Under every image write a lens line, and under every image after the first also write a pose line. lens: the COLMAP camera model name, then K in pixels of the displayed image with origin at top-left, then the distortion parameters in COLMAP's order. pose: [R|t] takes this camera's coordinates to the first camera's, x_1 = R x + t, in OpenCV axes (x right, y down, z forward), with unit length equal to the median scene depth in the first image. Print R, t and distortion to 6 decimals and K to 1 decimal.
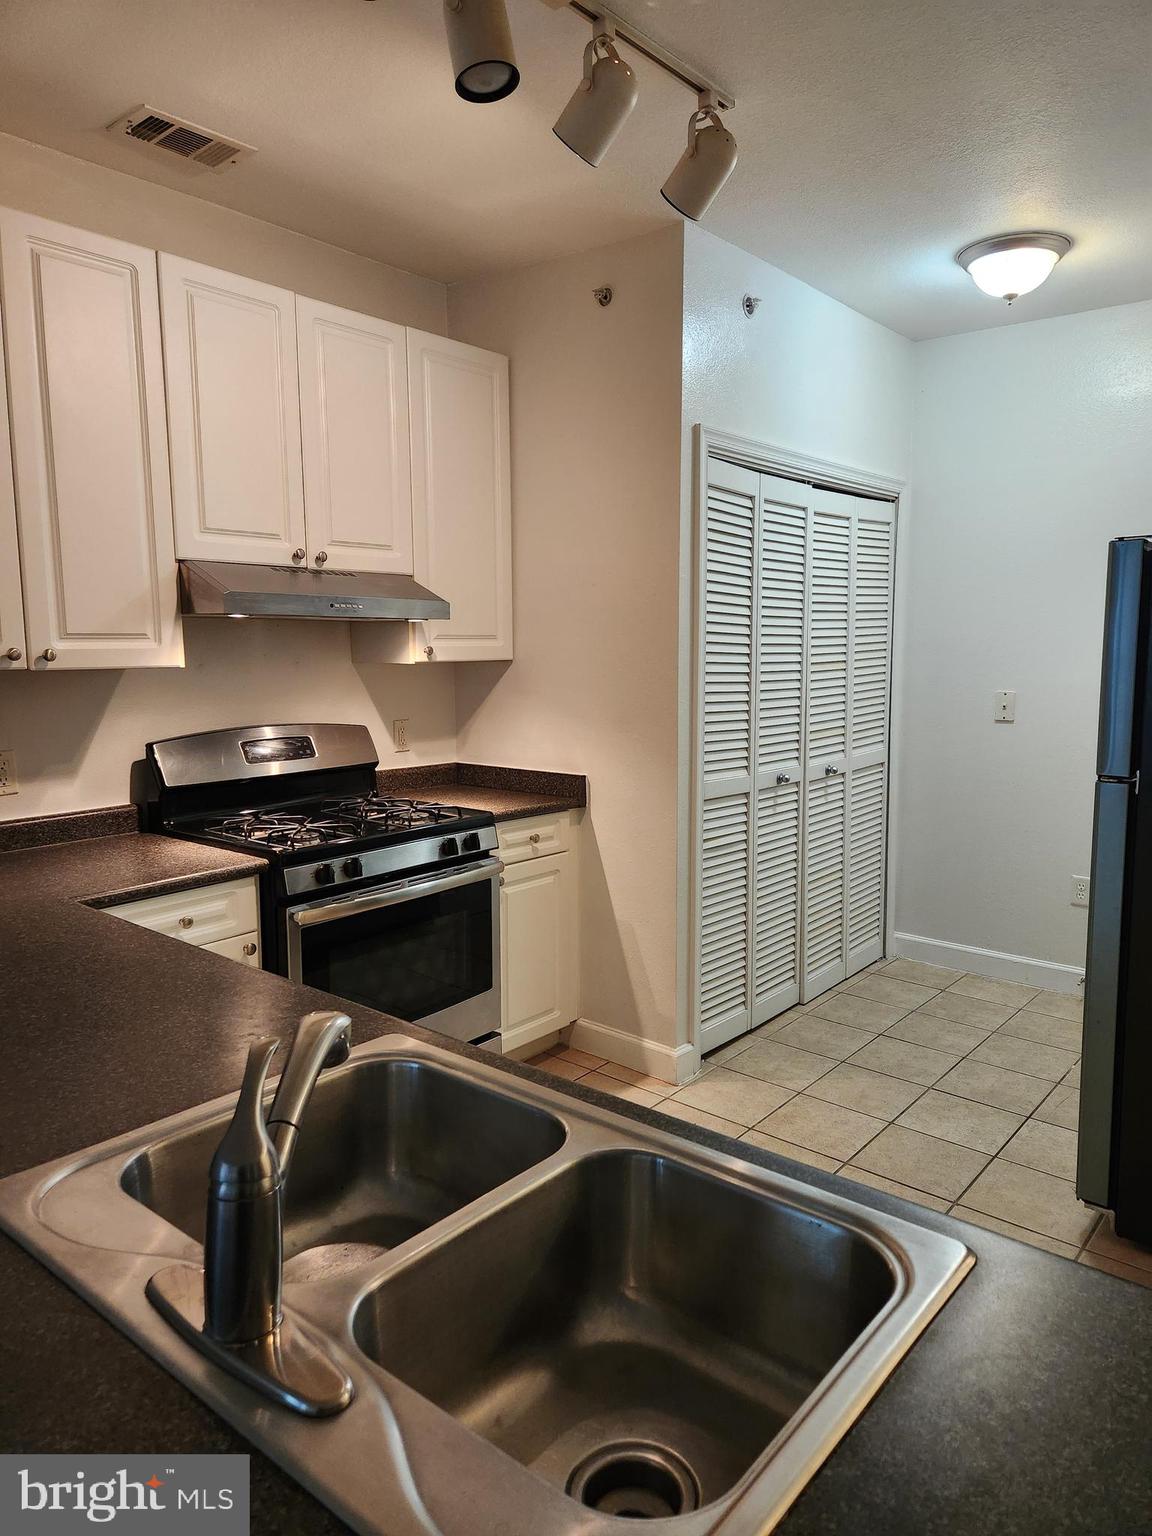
lens RADIAL K [[1017.5, 0, 573.9], [0, 1017.5, 775.6], [0, 0, 1]] dist [0.076466, -0.048225]
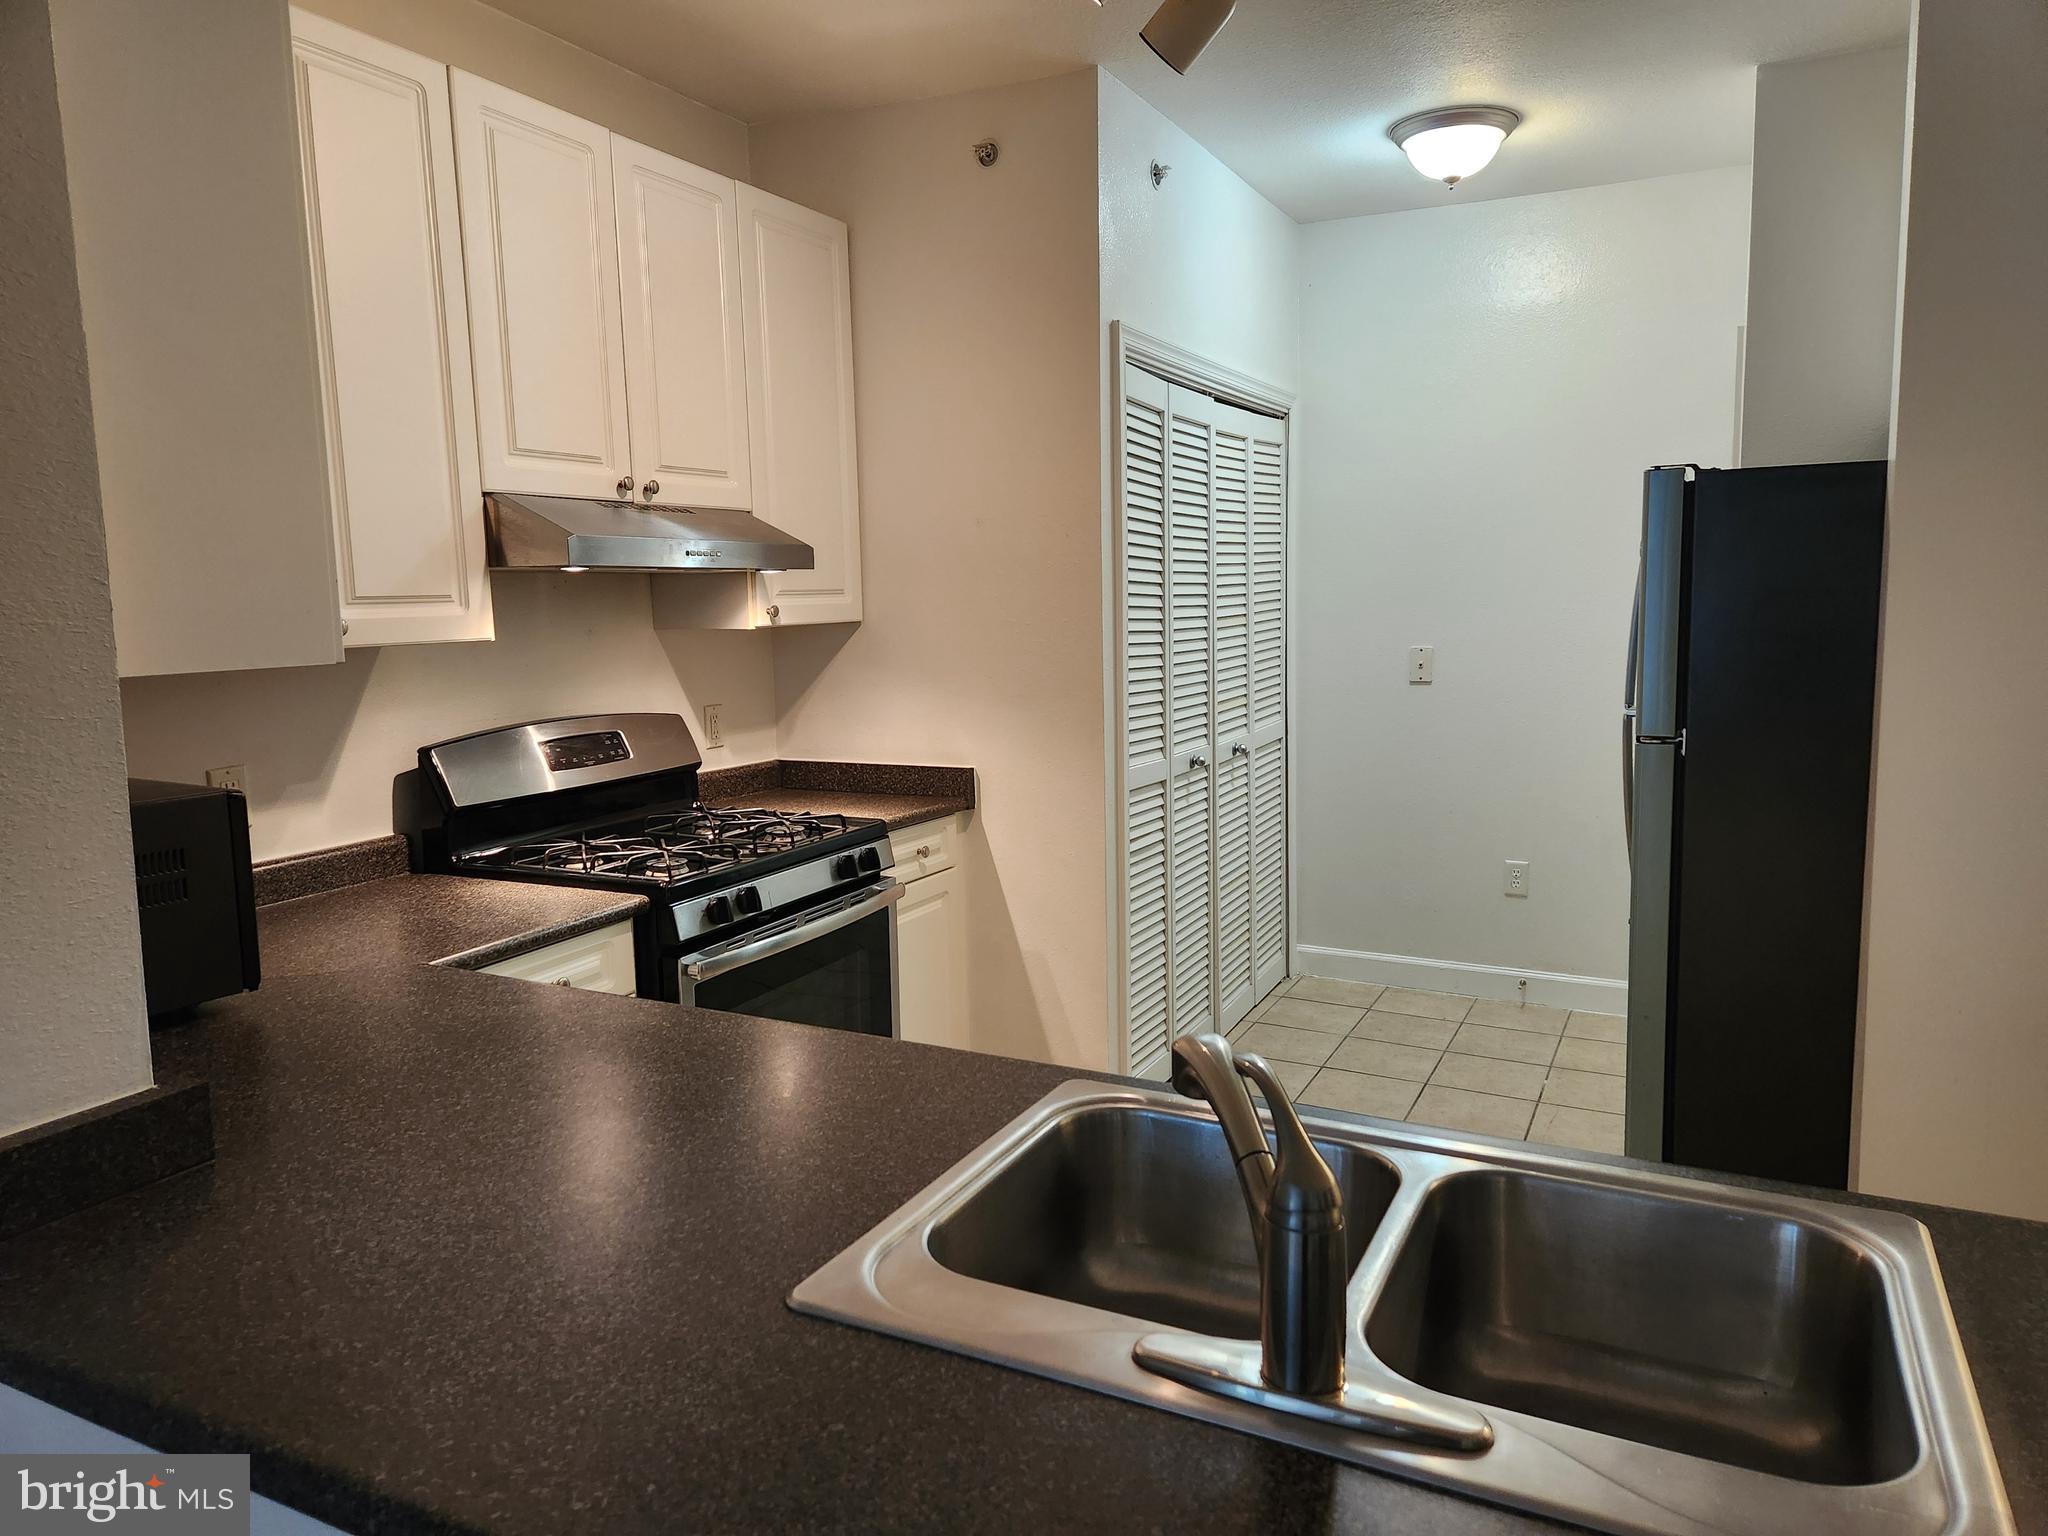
lens RADIAL K [[1356.6, 0, 1030.2], [0, 1356.6, 772.4], [0, 0, 1]] dist [0.076466, -0.048225]
pose [[0.975174, -0.046362, 0.216531, -0.180593], [0.046496, 0.998908, 0.004475, 0.000729], [-0.216503, 0.005704, 0.976265, -0.020868]]
